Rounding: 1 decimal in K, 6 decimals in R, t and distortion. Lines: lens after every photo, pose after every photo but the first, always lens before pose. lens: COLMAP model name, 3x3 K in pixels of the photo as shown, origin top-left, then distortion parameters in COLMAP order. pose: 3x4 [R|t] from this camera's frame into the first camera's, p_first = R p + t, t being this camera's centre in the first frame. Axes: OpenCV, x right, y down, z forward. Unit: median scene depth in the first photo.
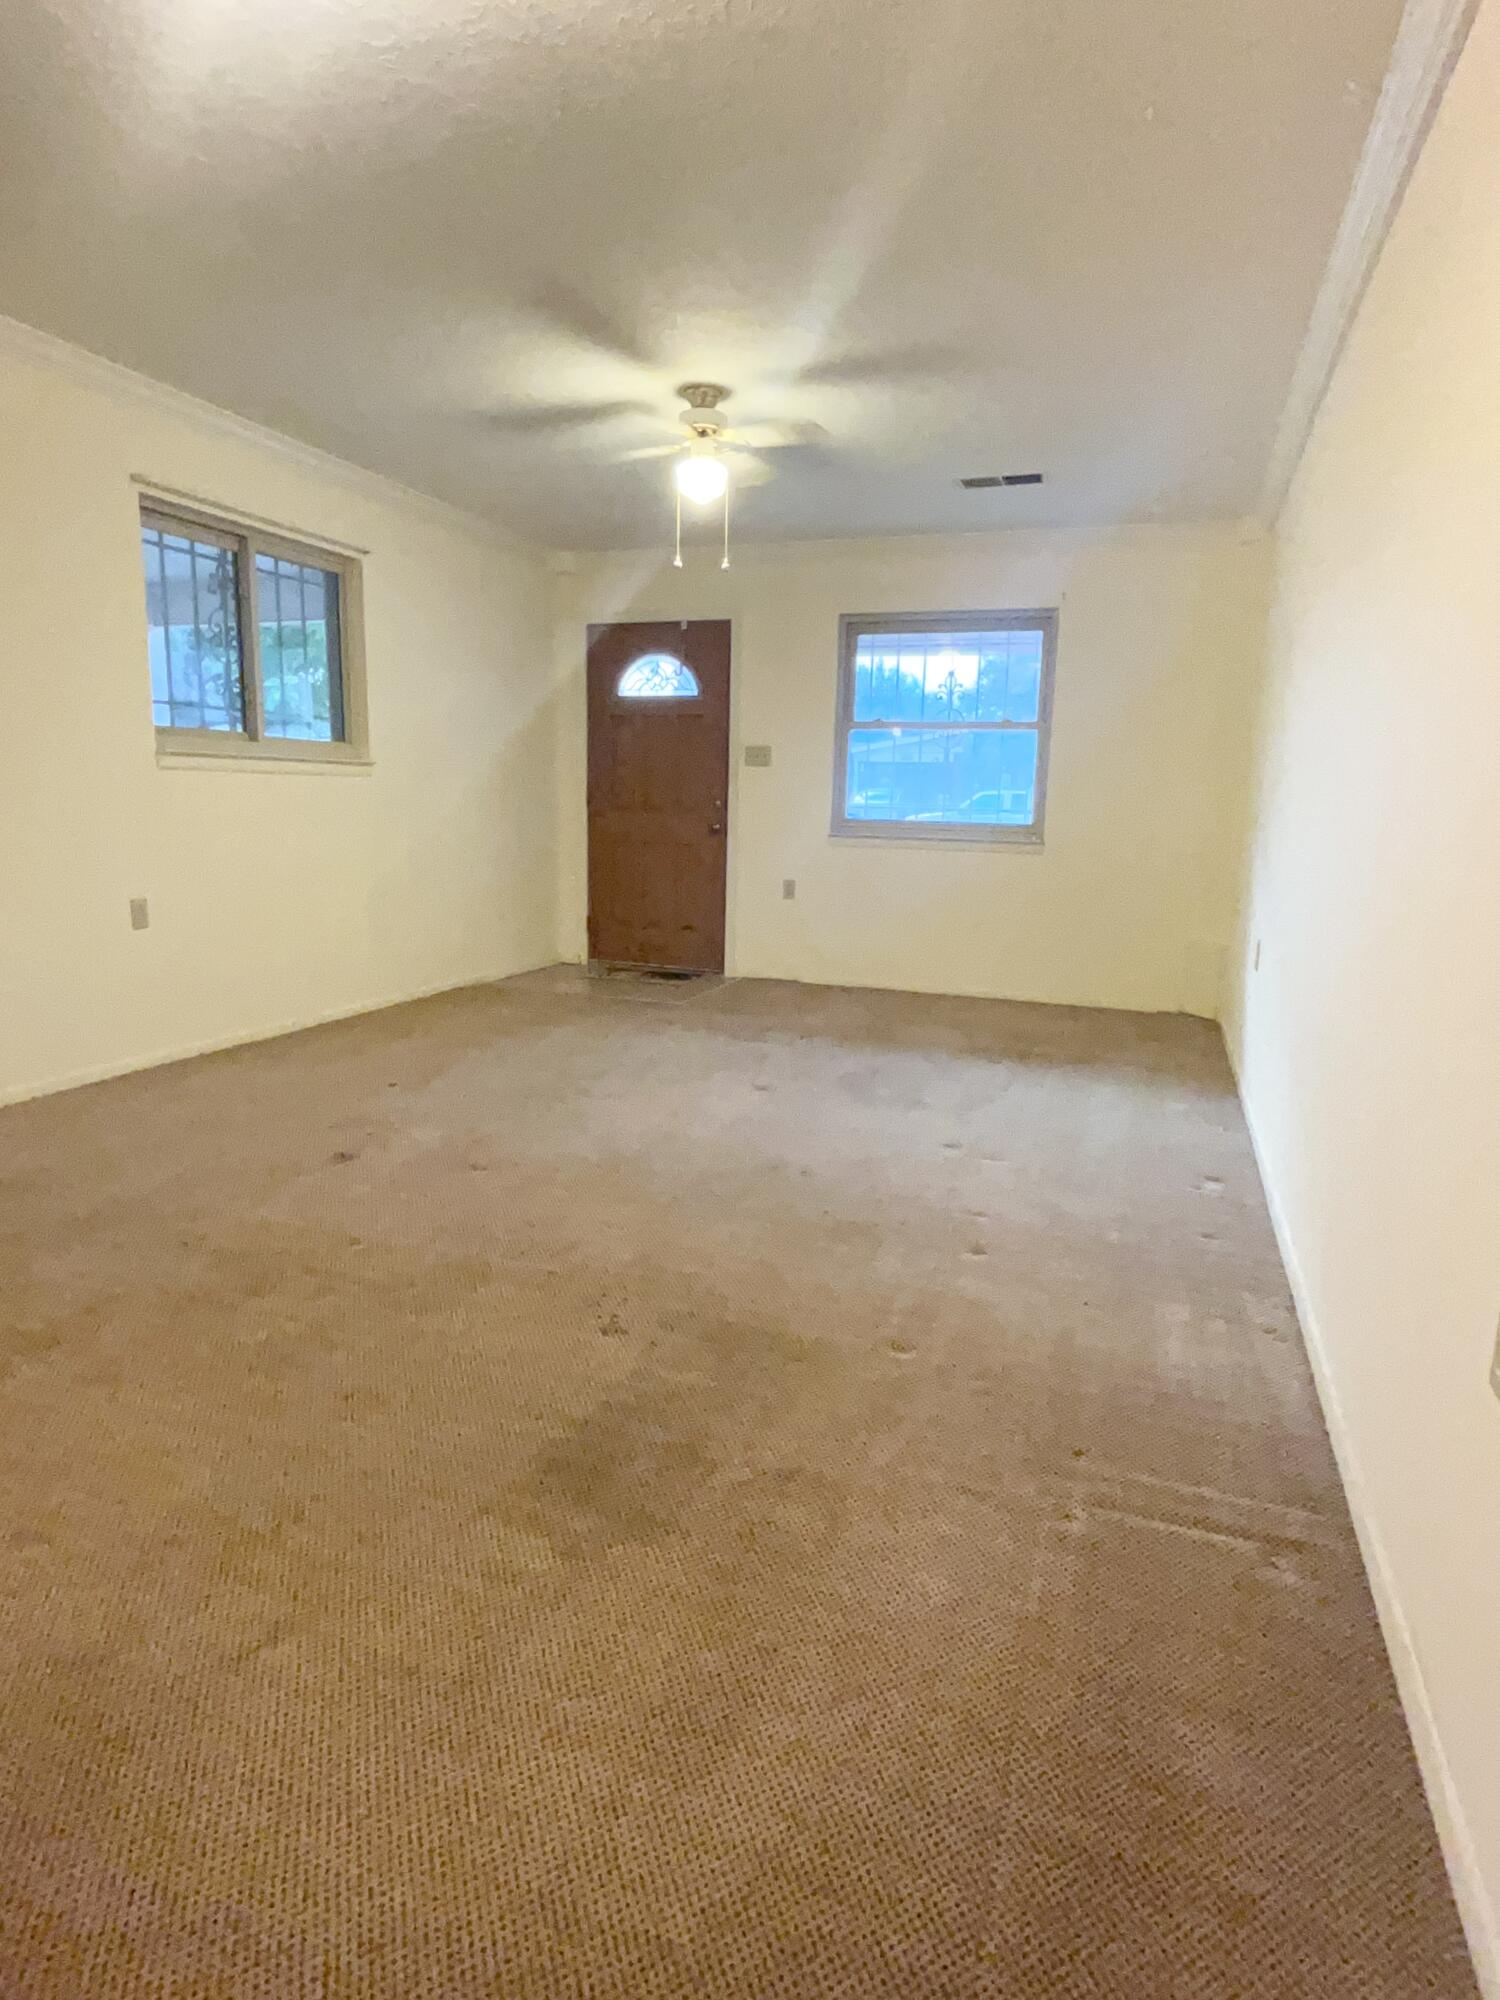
lens RADIAL K [[1115.8, 0, 761.1], [0, 1115.8, 997.2], [0, 0, 1]] dist [-0.012927, 0.004790]
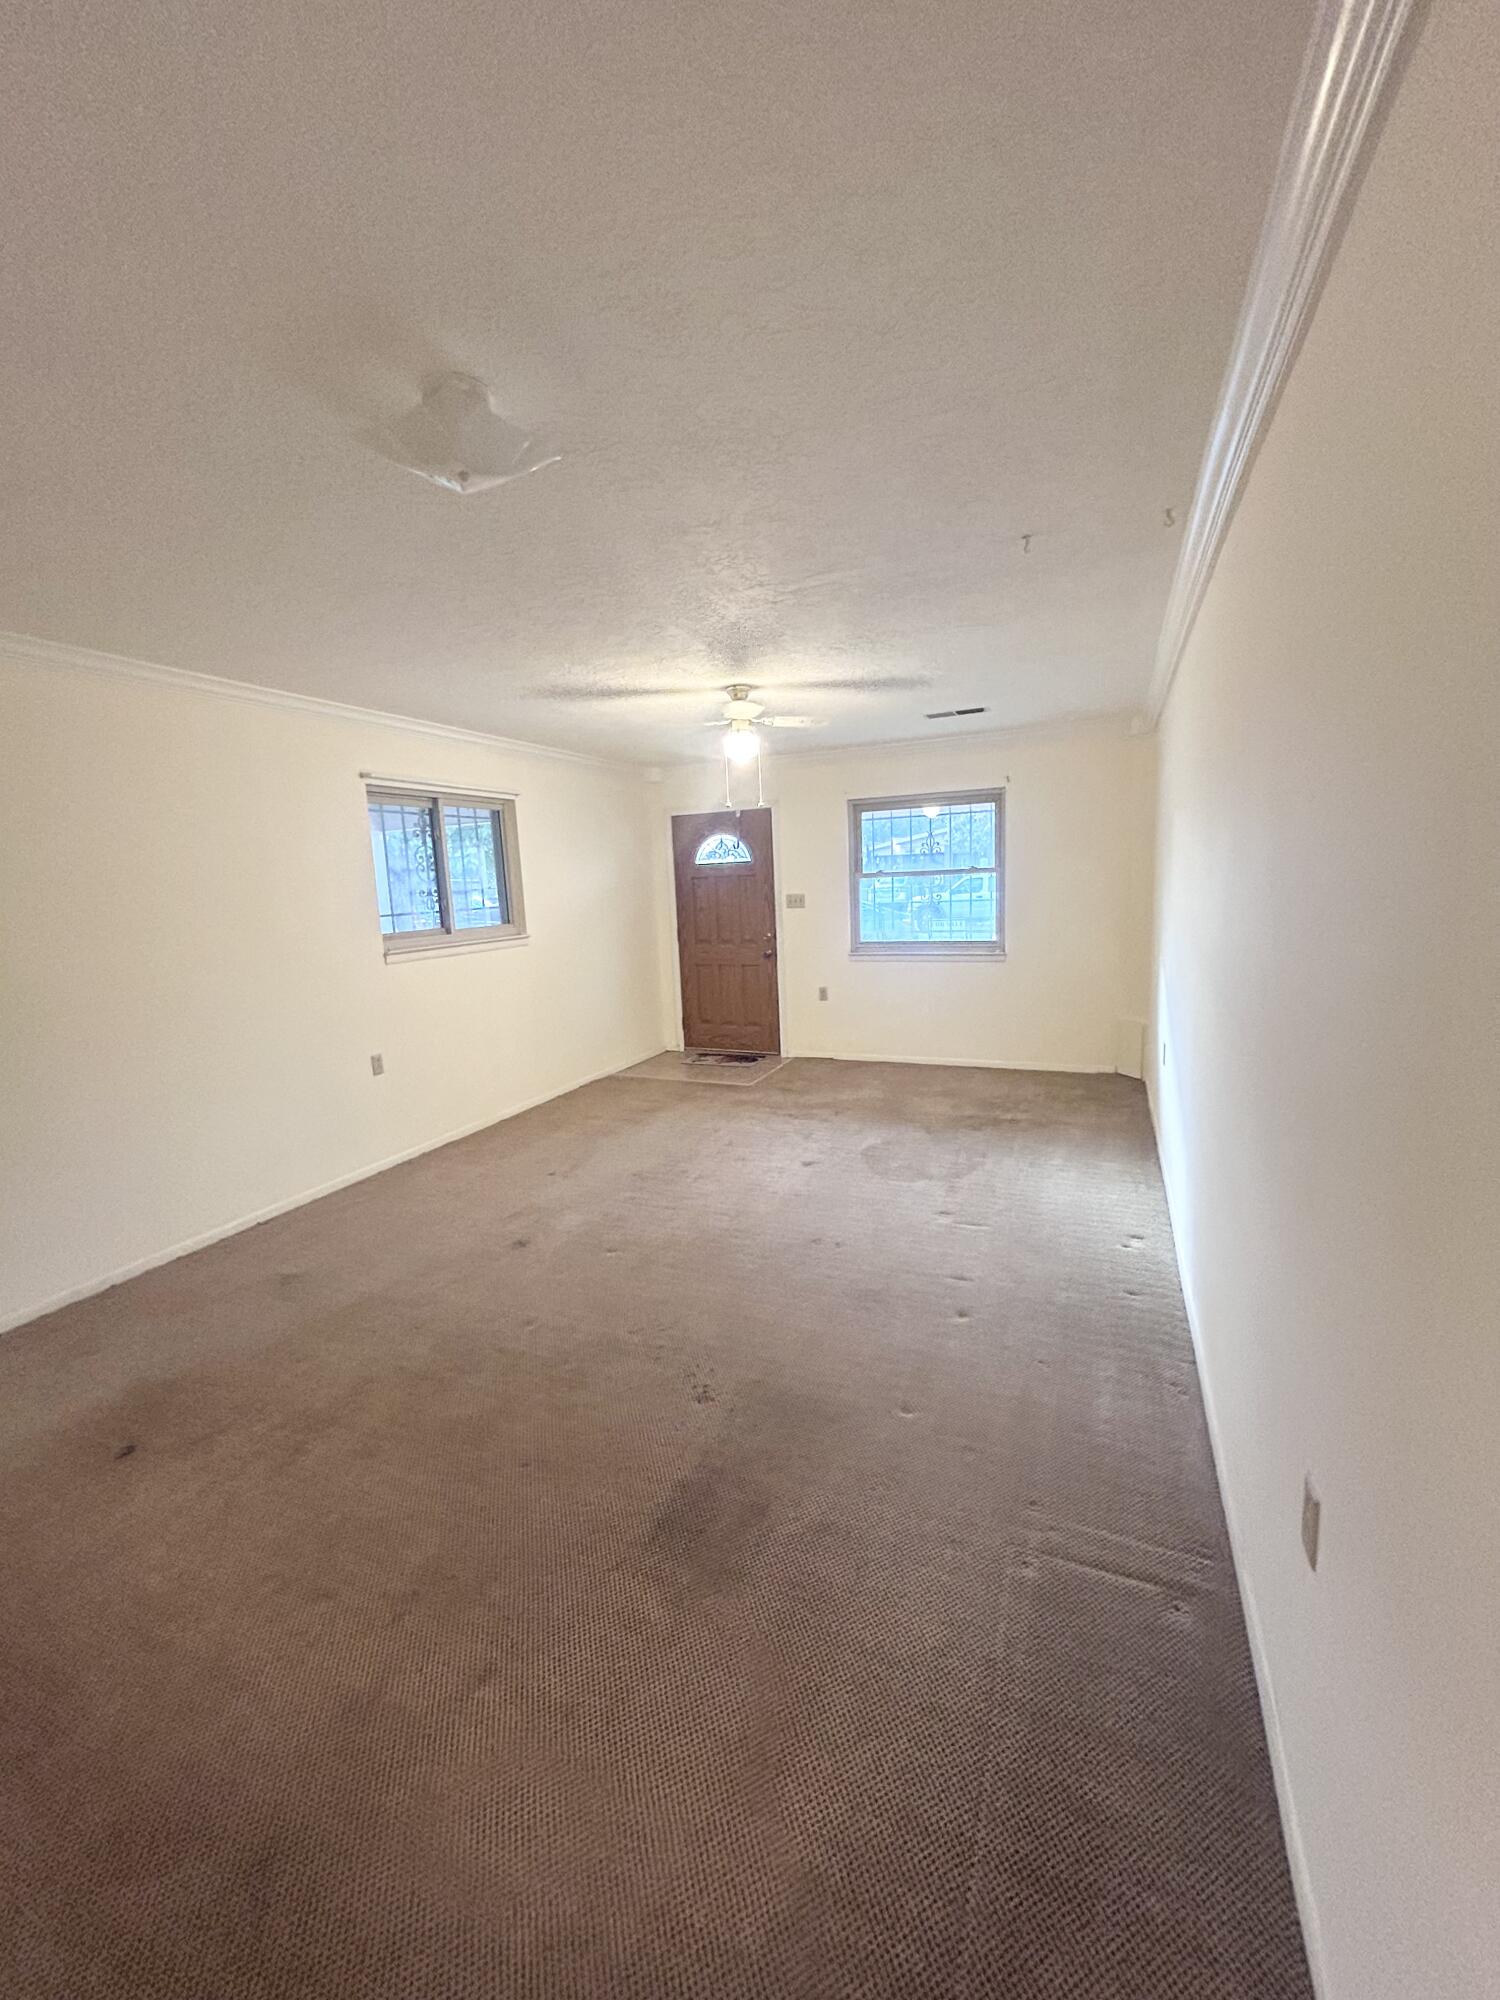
lens RADIAL K [[806.6, 0, 754.6], [0, 806.6, 999.4], [0, 0, 1]] dist [-0.009776, 0.001101]
pose [[0.995651, -0.057572, -0.073241, 0.019373], [0.055263, 0.997921, -0.033167, -0.092469], [0.074998, 0.028975, 0.996763, -0.025112]]
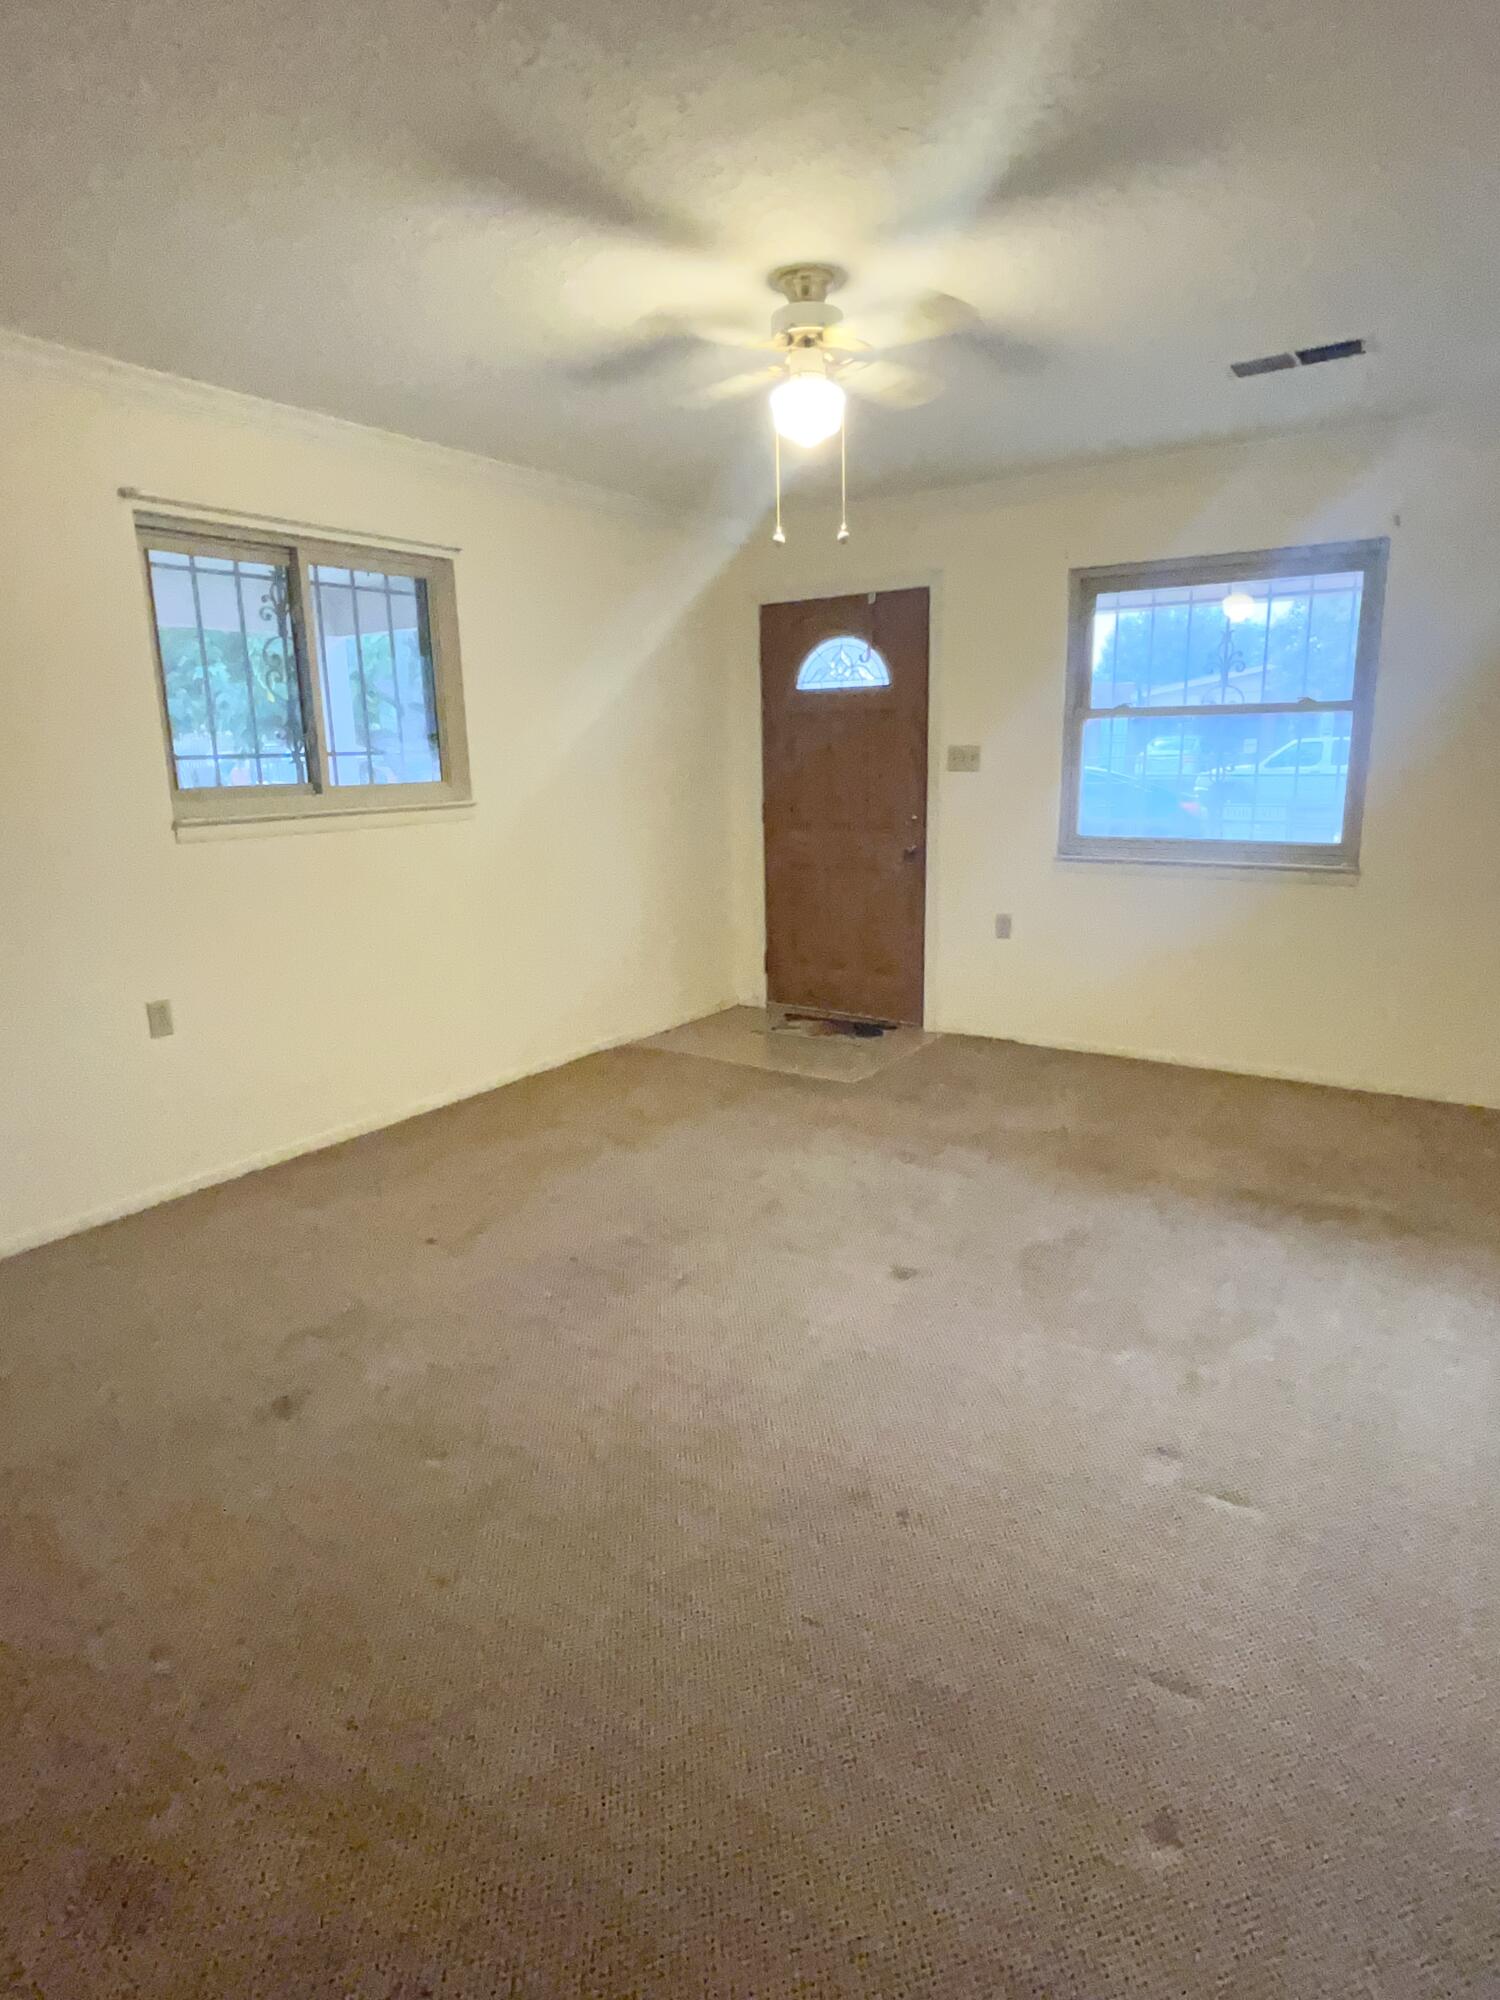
lens RADIAL K [[1115.8, 0, 751.9], [0, 1115.8, 996.6], [0, 0, 1]] dist [-0.012927, 0.004790]
pose [[0.966639, 0.012690, -0.255827, 0.084018], [-0.002136, 0.999137, 0.041490, -0.120019], [0.256133, -0.039559, 0.965832, 0.285125]]
